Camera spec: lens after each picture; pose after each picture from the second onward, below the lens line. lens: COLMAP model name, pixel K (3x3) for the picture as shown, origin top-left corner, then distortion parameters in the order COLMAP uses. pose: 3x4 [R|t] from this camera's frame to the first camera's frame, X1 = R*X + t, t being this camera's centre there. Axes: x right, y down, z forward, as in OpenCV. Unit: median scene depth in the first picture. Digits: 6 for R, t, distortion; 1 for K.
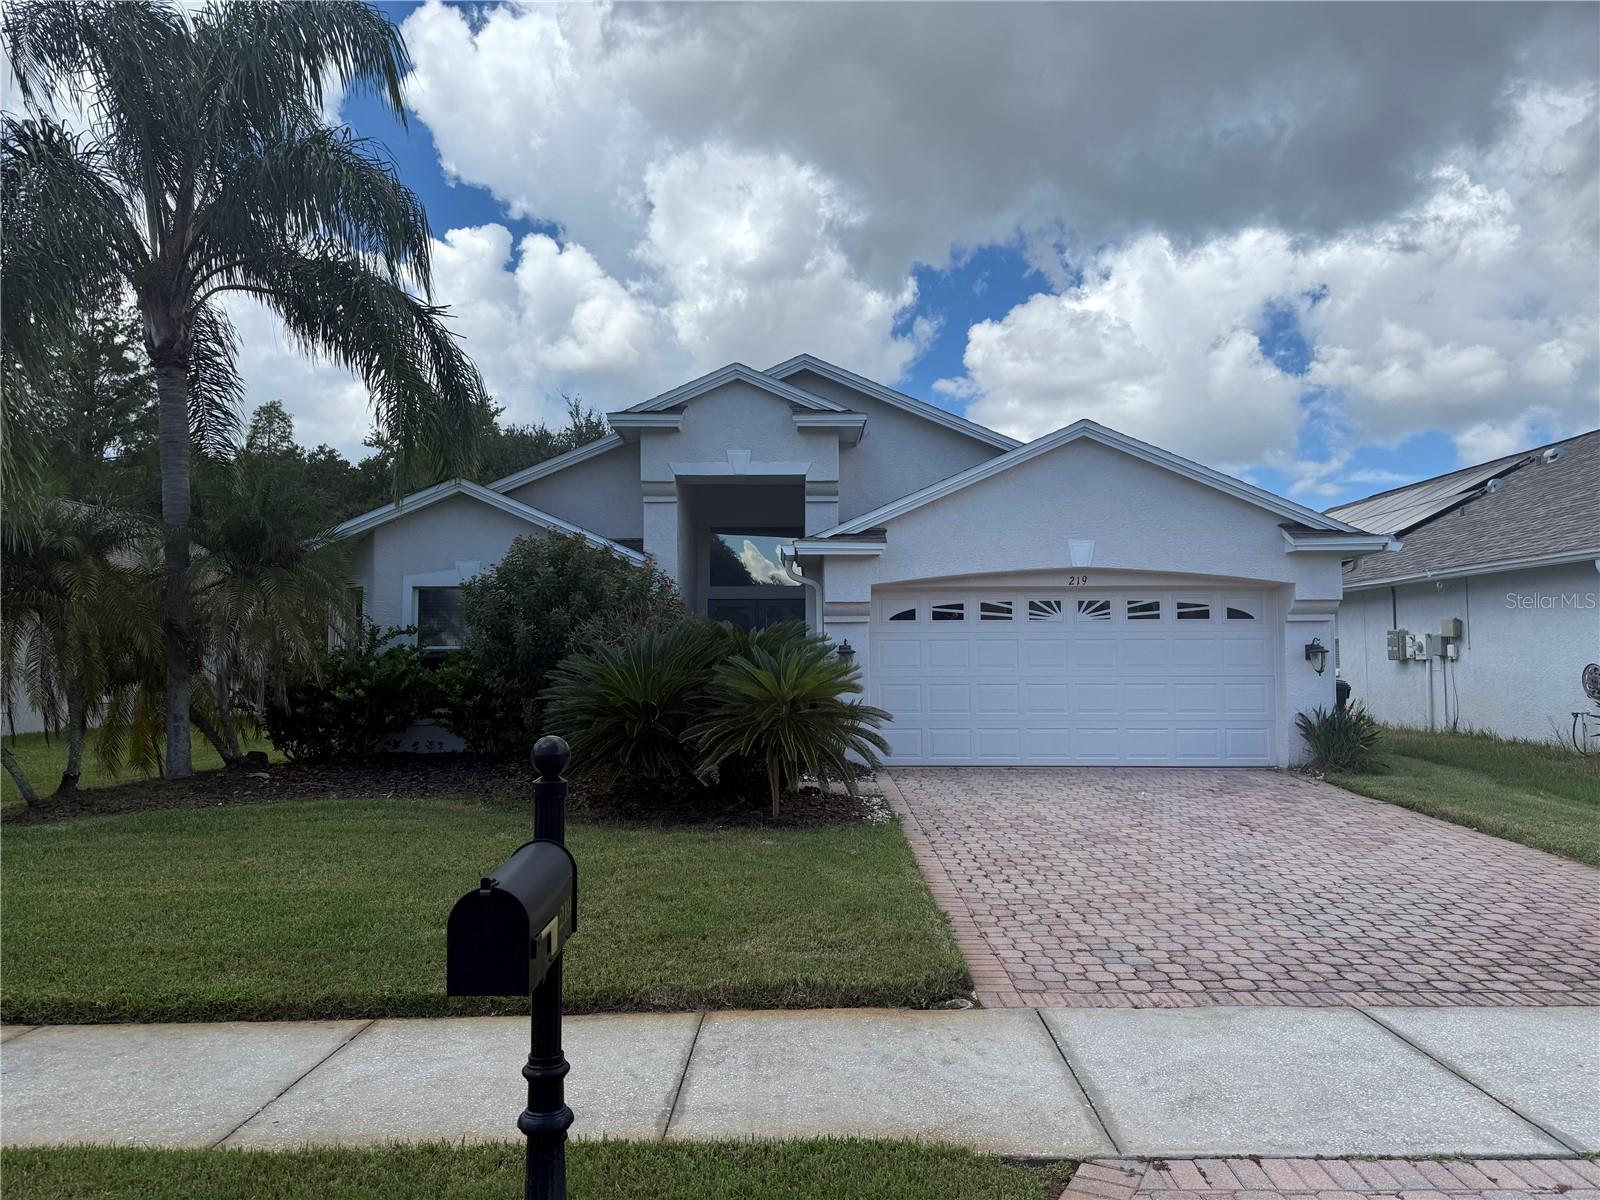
lens RADIAL K [[1091.4, 0, 839.4], [0, 1091.4, 603.5], [0, 0, 1]] dist [0.006980, -0.000922]
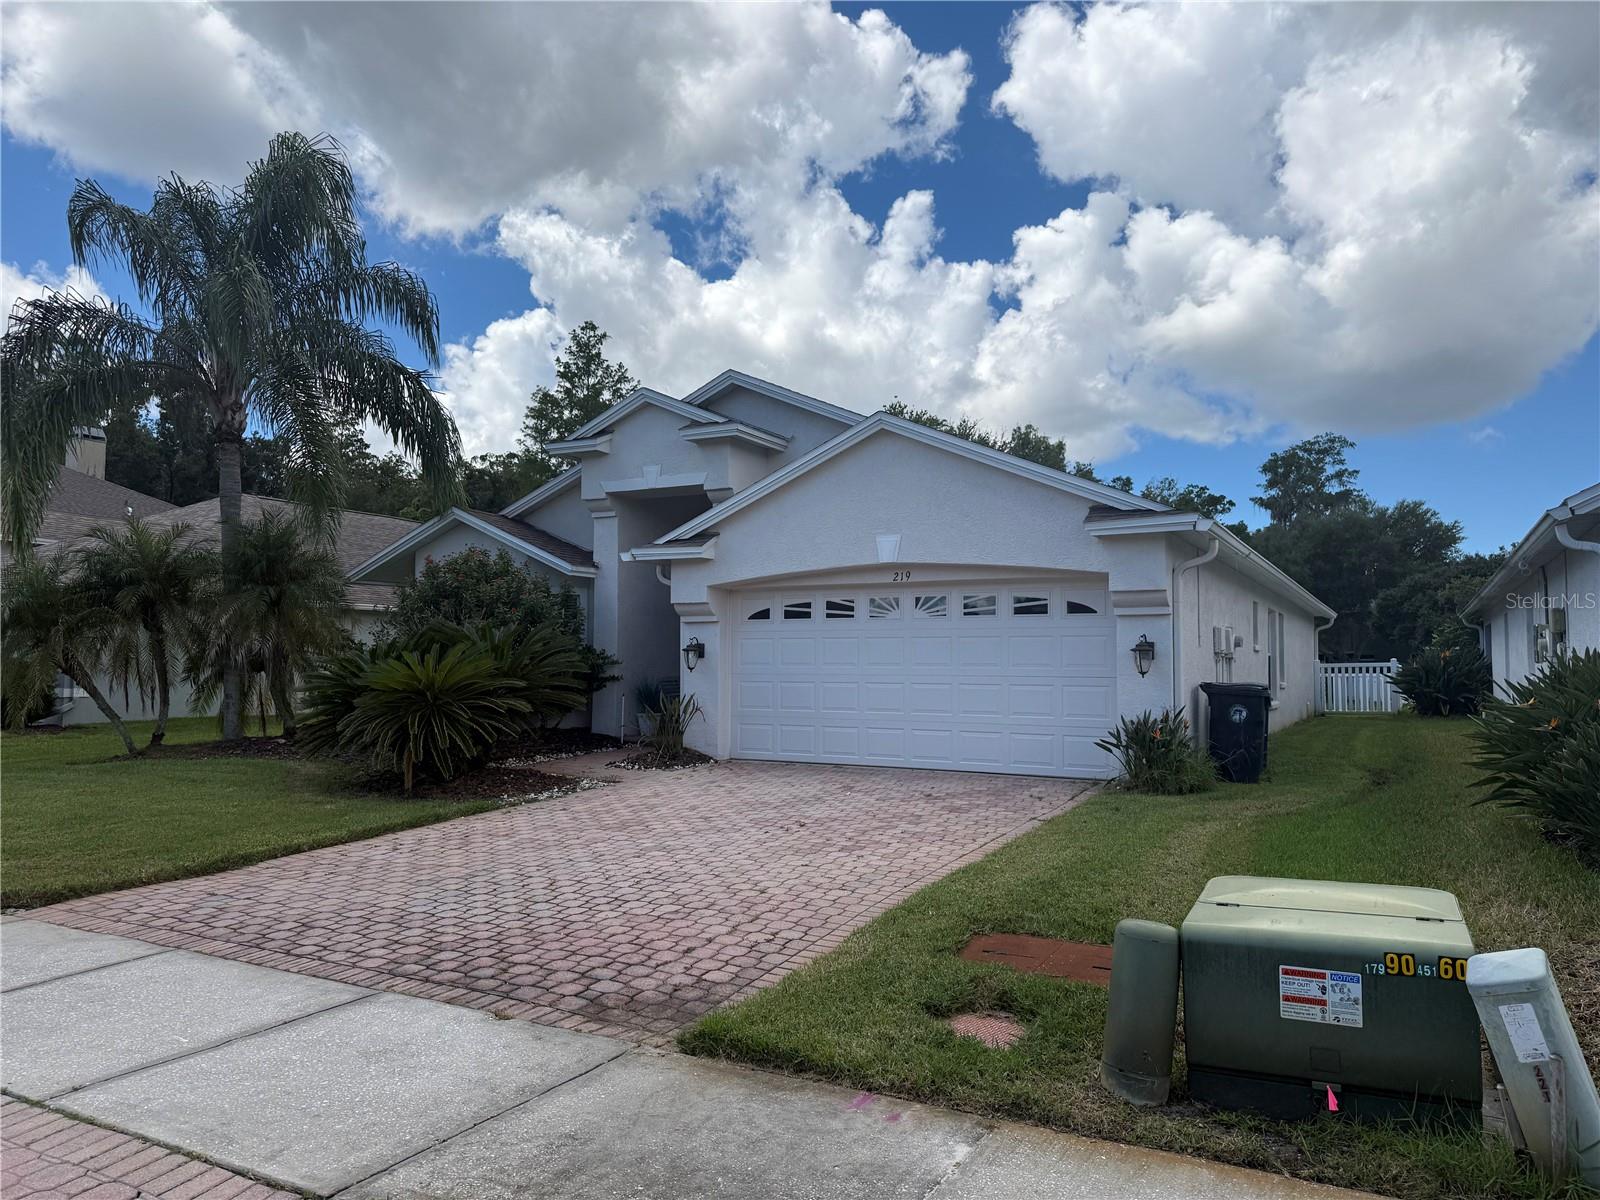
lens RADIAL K [[1091.4, 0, 839.4], [0, 1091.4, 603.5], [0, 0, 1]] dist [0.006980, -0.000922]
pose [[0.893600, -0.017397, -0.448526, 0.592090], [0.015696, 0.999849, -0.007510, 0.009369], [0.448589, -0.000329, 0.893738, 0.106088]]
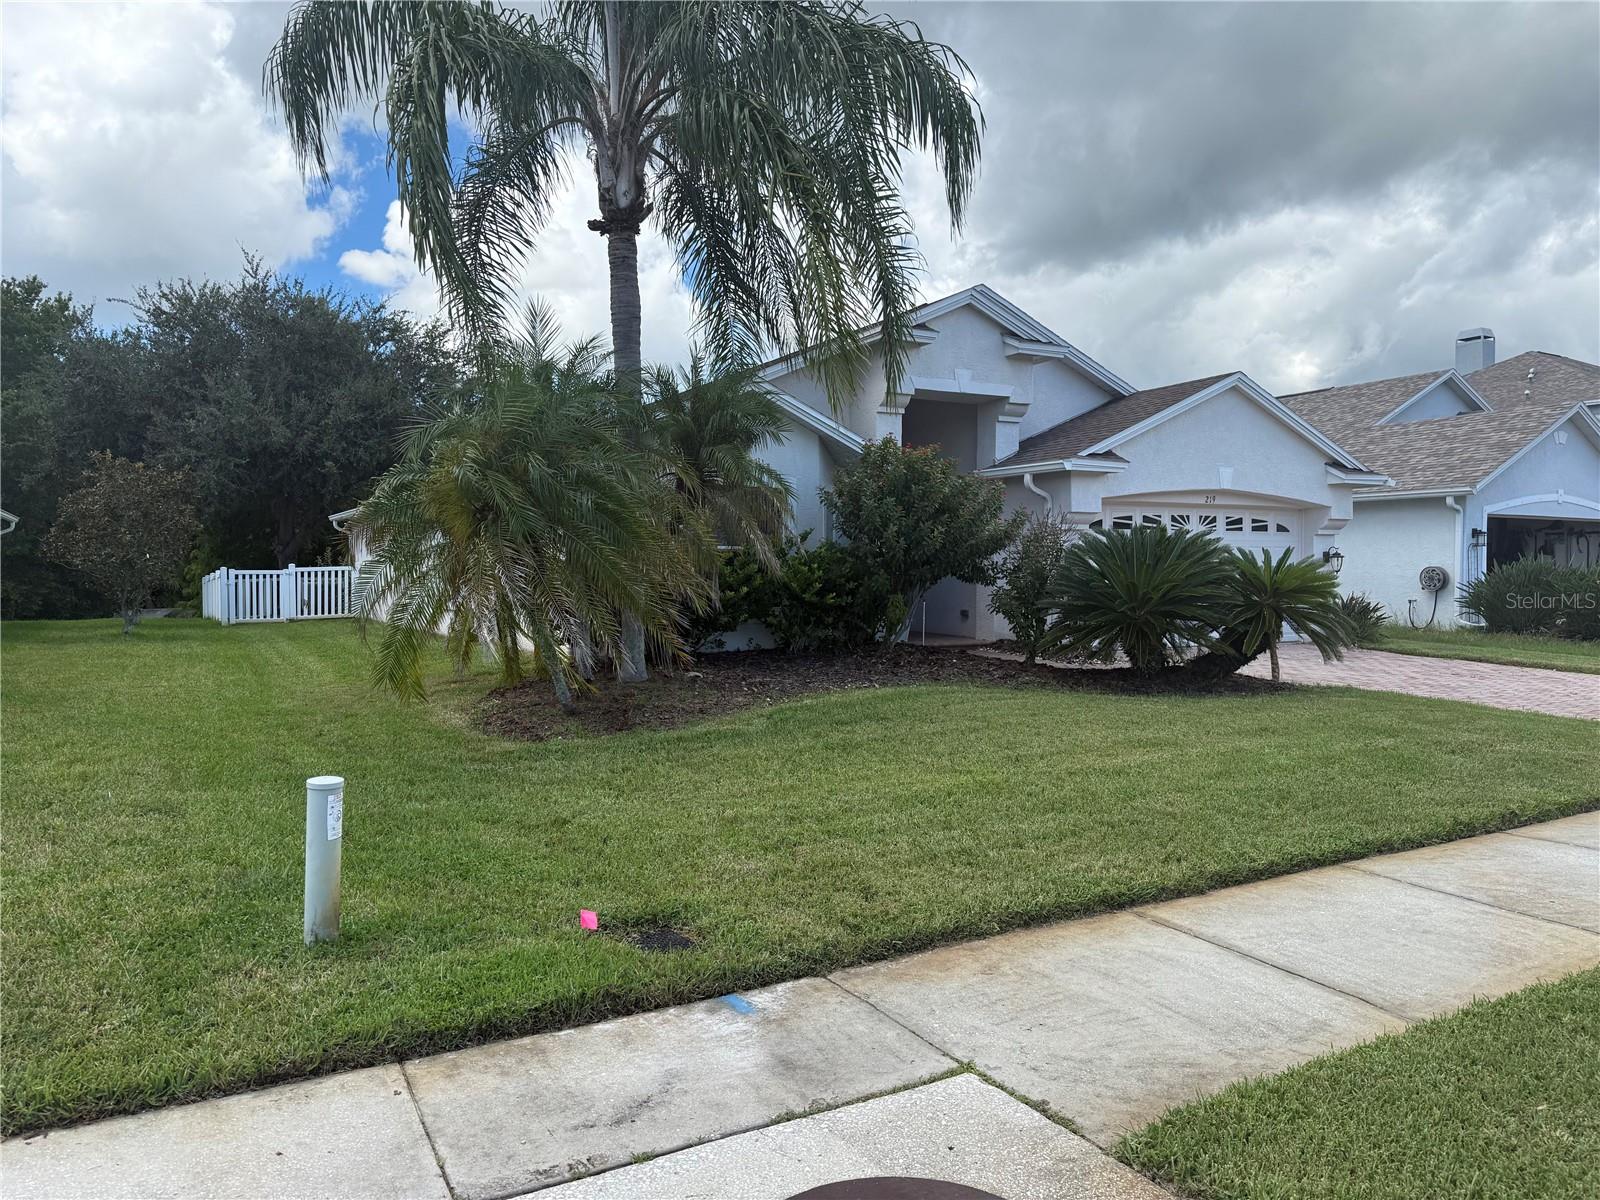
lens RADIAL K [[1091.4, 0, 839.4], [0, 1091.4, 603.5], [0, 0, 1]] dist [0.006980, -0.000922]
pose [[0.877811, -0.012802, 0.478836, -0.755746], [-0.025542, 0.996970, 0.073479, 0.016953], [-0.478325, -0.076731, 0.874824, 0.084397]]
